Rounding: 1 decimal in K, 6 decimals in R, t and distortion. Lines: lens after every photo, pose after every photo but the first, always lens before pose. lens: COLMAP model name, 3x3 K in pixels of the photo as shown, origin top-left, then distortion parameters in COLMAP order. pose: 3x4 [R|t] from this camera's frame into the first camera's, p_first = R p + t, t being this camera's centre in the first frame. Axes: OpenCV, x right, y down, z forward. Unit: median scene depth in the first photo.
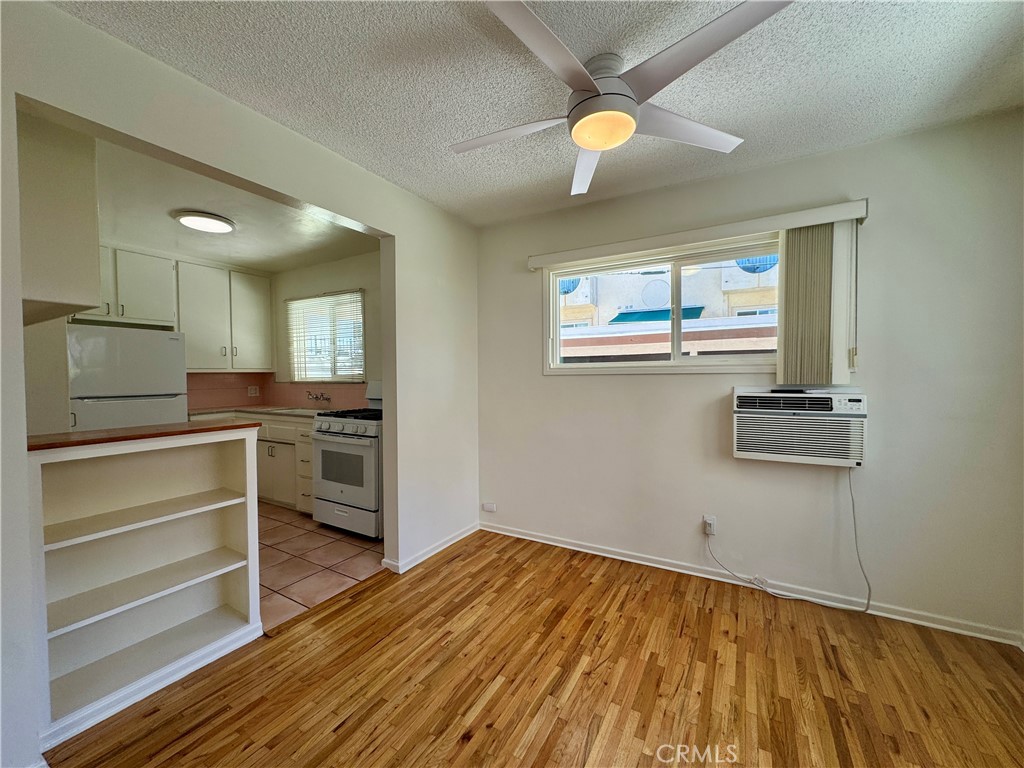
lens RADIAL K [[410.6, 0, 512.0], [0, 410.6, 384.0], [0, 0, 1]] dist [-0.000906, -0.000227]
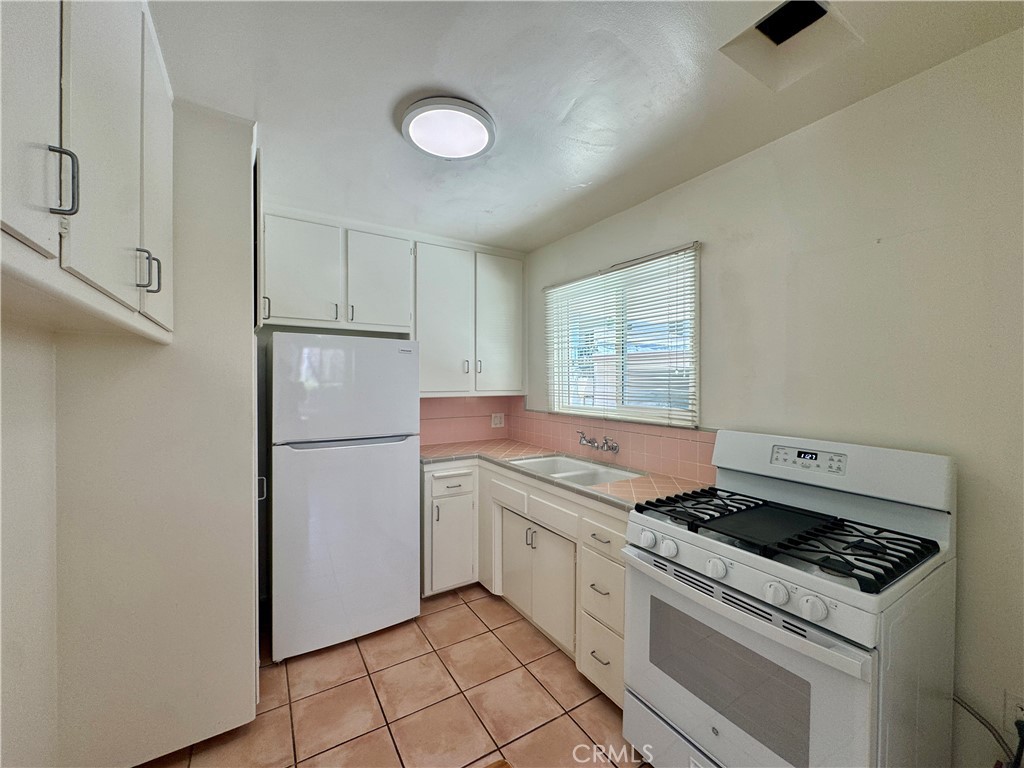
lens RADIAL K [[410.6, 0, 512.0], [0, 410.6, 384.0], [0, 0, 1]] dist [-0.000906, -0.000227]
pose [[0.883635, 0.013421, -0.467983, -0.314802], [-0.021259, 0.999708, -0.011471, -0.045506], [0.467693, 0.020085, 0.883663, 0.432019]]
